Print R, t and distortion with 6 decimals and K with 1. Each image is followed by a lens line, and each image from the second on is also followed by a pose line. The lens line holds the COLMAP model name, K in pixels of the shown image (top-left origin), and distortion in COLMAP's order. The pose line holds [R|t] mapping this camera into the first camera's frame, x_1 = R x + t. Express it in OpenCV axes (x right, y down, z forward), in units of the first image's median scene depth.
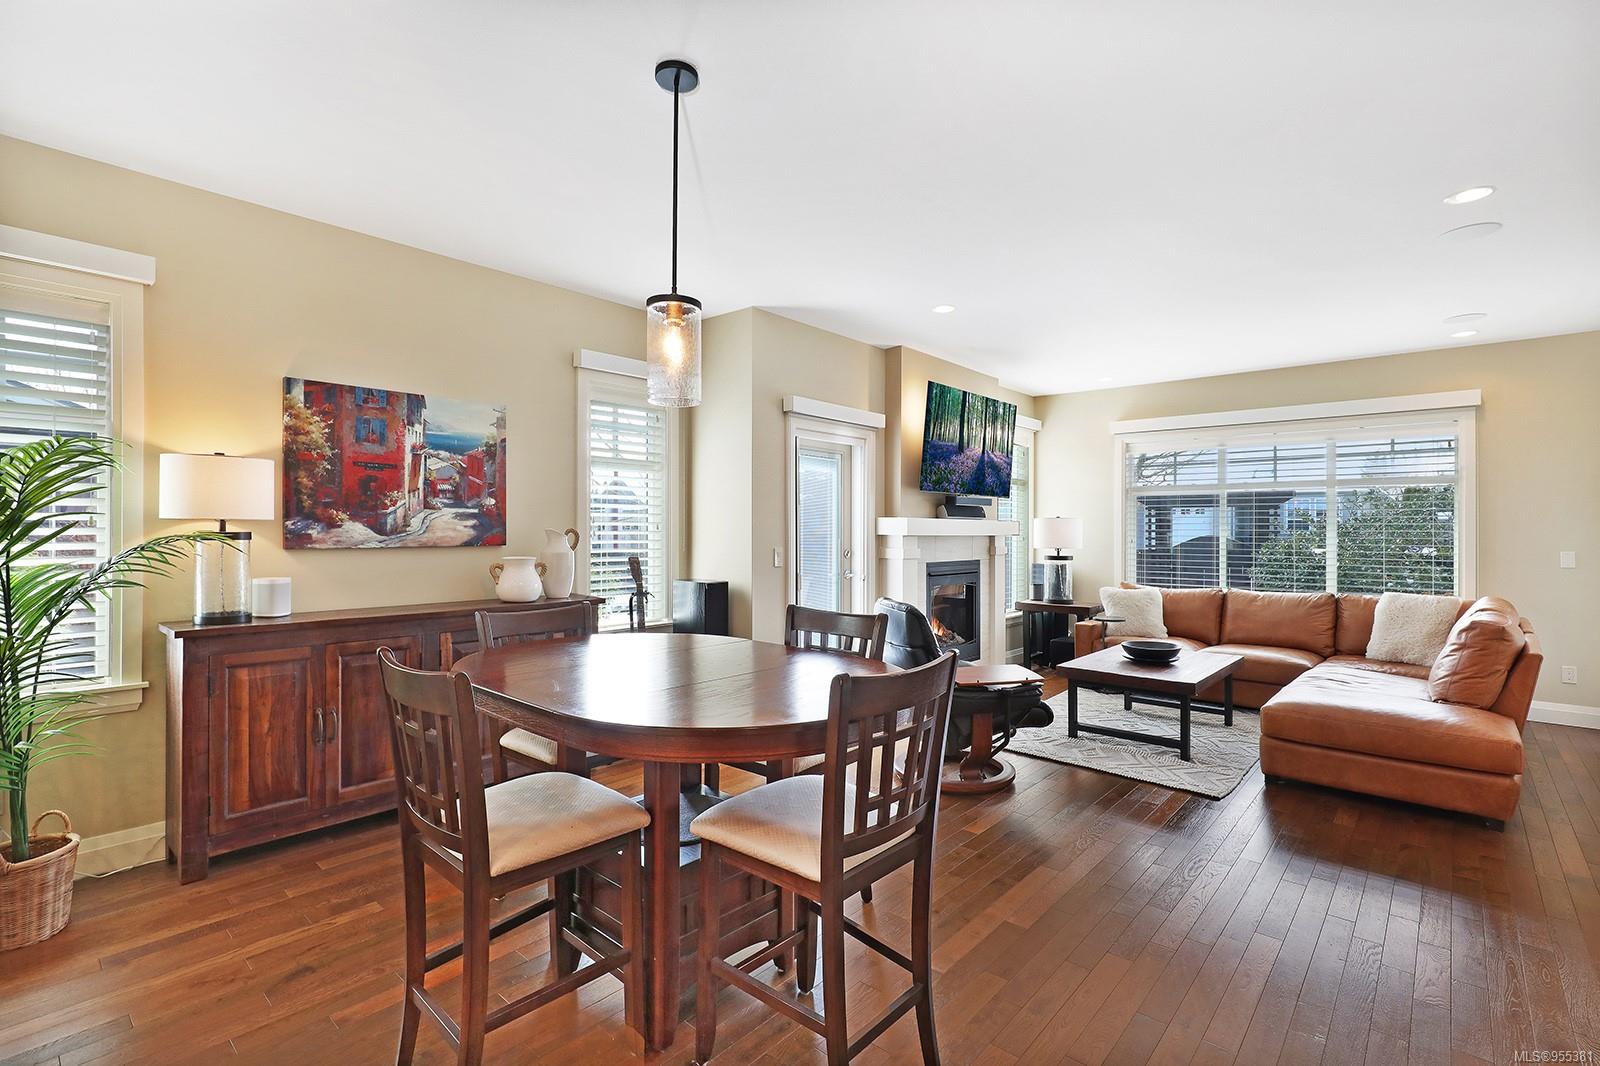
lens RADIAL K [[740.8, 0, 789.9], [0, 740.8, 528.0], [0, 0, 1]] dist [0.009137, 0.000358]
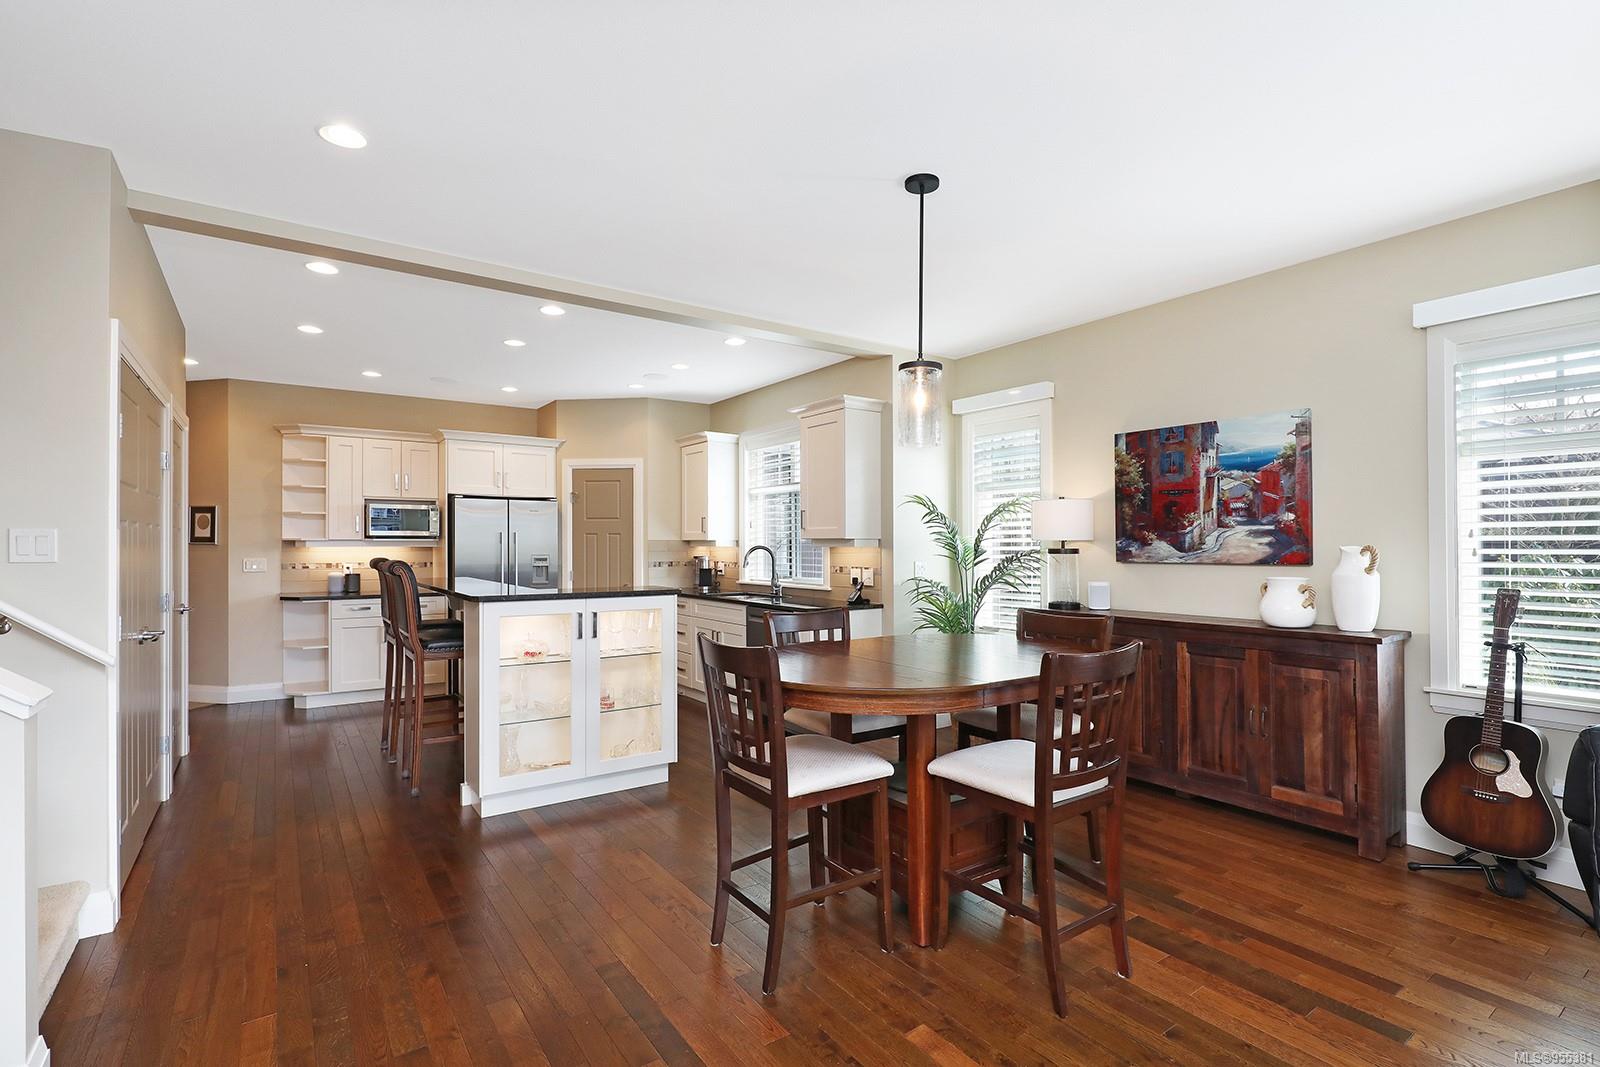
lens RADIAL K [[740.8, 0, 795.1], [0, 740.8, 542.3], [0, 0, 1]] dist [0.009137, 0.000358]
pose [[-0.222467, -0.006838, -0.974916, 0.727055], [0.001115, 0.999973, -0.007268, 0.002422], [0.974940, -0.002704, -0.222453, 0.693848]]
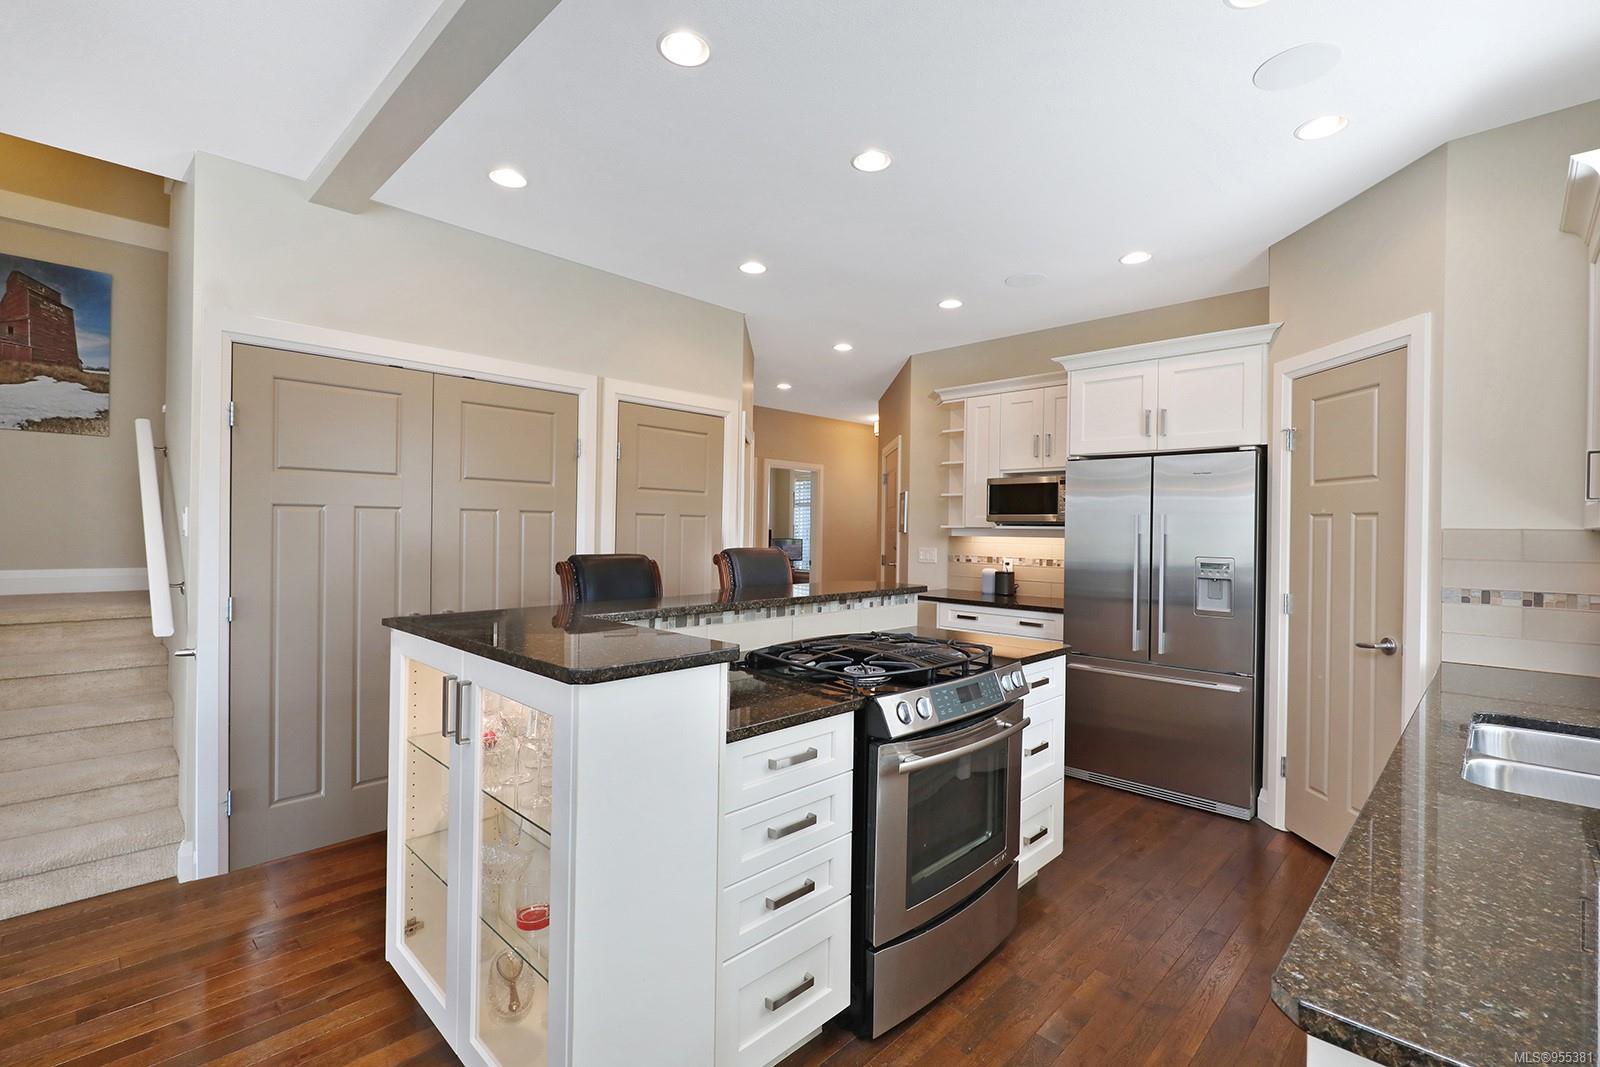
lens RADIAL K [[723.3, 0, 810.0], [0, 723.3, 531.1], [0, 0, 1]] dist [0.002881, 0.001615]
pose [[-0.999551, -0.015552, 0.025600, -0.515106], [-0.015568, 0.999879, -0.000462, -0.005727], [-0.025589, -0.000860, -0.999672, 0.603497]]
